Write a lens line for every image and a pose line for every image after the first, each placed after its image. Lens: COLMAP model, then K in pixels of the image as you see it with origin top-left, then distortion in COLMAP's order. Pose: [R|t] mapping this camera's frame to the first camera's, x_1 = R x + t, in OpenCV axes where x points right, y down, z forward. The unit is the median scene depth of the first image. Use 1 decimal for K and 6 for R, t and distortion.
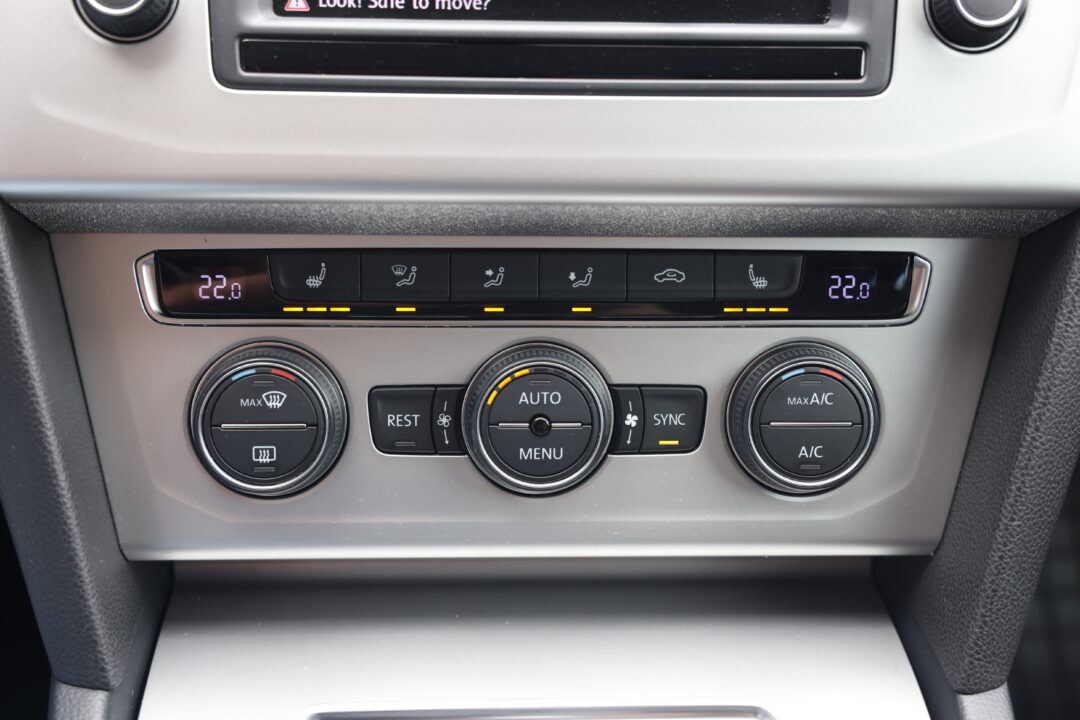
lens RADIAL K [[1572.3, 0, 538.7], [0, 1572.3, 357.6], [0, 0, 1]] dist [0.060831, 0.000000]
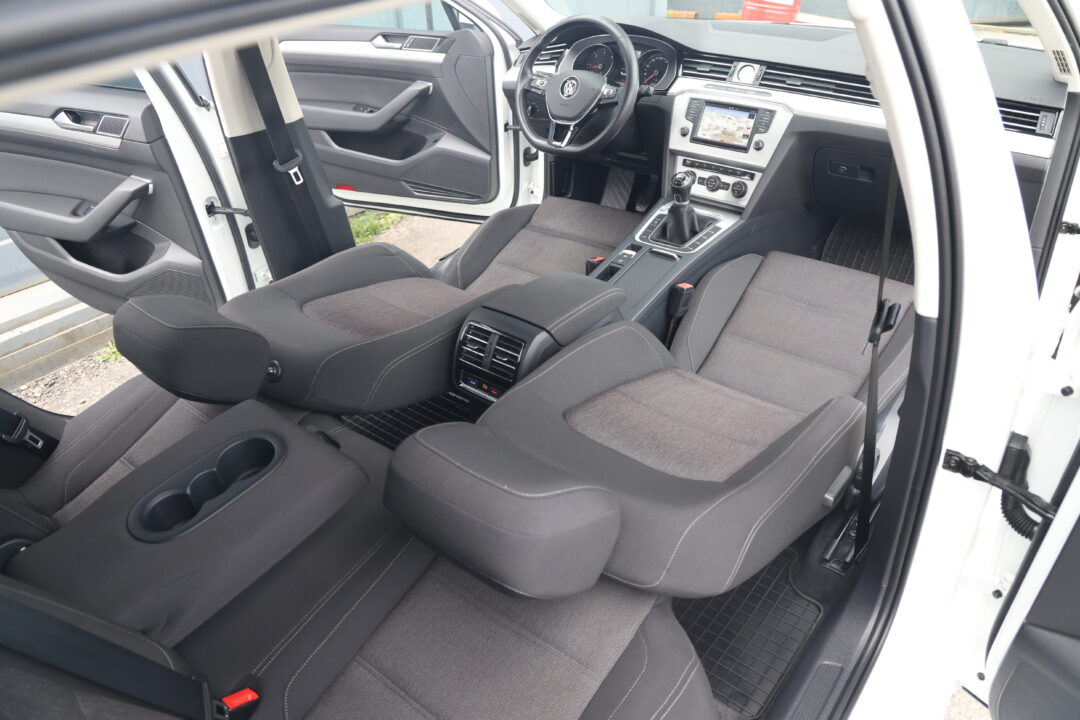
lens RADIAL K [[748.6, 0, 540.5], [0, 748.6, 354.4], [0, 0, 1]] dist [-0.080025, 0.023565]
pose [[0.710521, 0.319802, -0.626807, 2.365778], [-0.287480, 0.944956, 0.156250, 0.606550], [0.642274, 0.069176, 0.763347, -2.956138]]
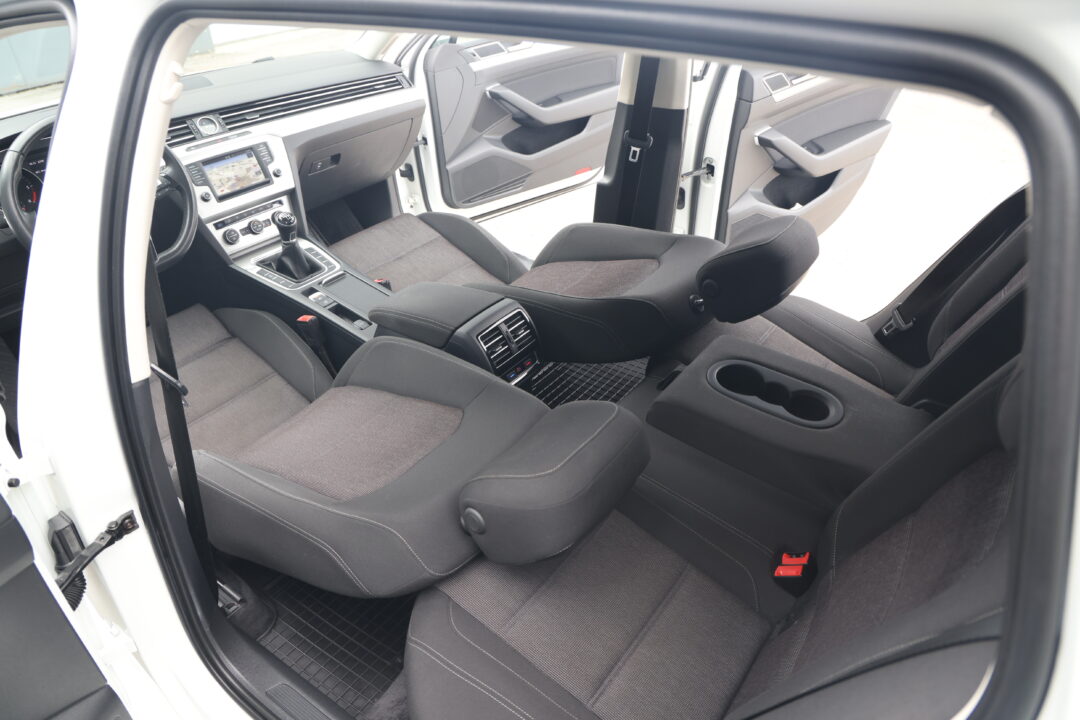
lens RADIAL K [[748.6, 0, 540.8], [0, 748.6, 363.4], [0, 0, 1]] dist [-0.080025, 0.023565]
pose [[0.657652, -0.449952, 0.604182, -1.966891], [0.423159, 0.884185, 0.197870, 0.623162], [-0.623241, 0.125536, 0.771888, -3.482364]]
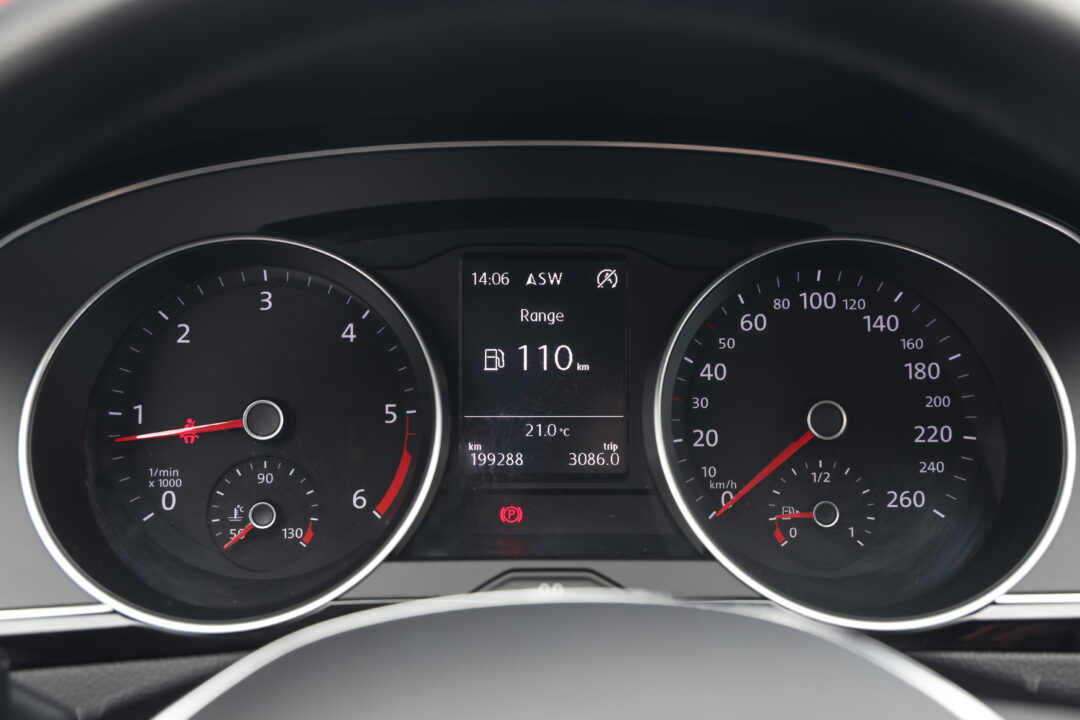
lens RADIAL K [[1453.6, 0, 548.7], [0, 1453.6, 367.8], [0, 0, 1]] dist [0.046267, 0.000000]
pose [[0.996424, 0.000626, -0.084486, -0.796486], [-0.018626, 0.976998, -0.212434, -0.376630], [0.082410, 0.213248, 0.973516, -0.091875]]
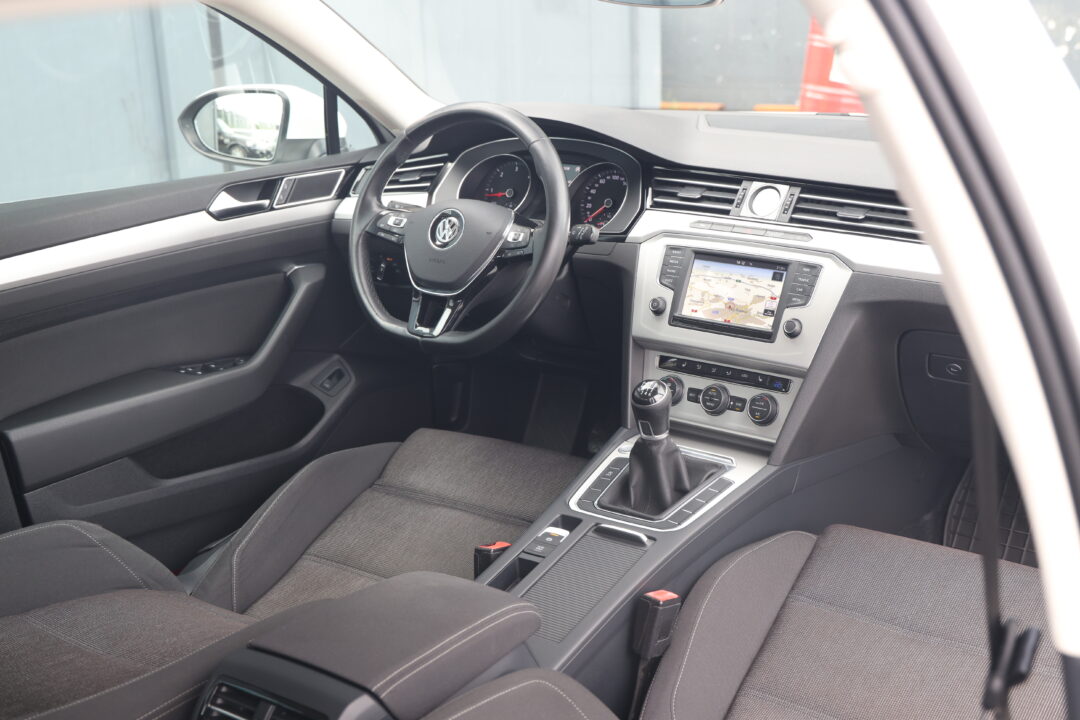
lens RADIAL K [[1404.4, 0, 548.3], [0, 1404.4, 360.6], [0, 0, 1]] dist [0.126247, 0.000000]
pose [[0.750444, 0.143472, -0.645174, 2.468029], [-0.274560, 0.955615, -0.106851, 0.545104], [0.601207, 0.257324, 0.756527, -2.725235]]
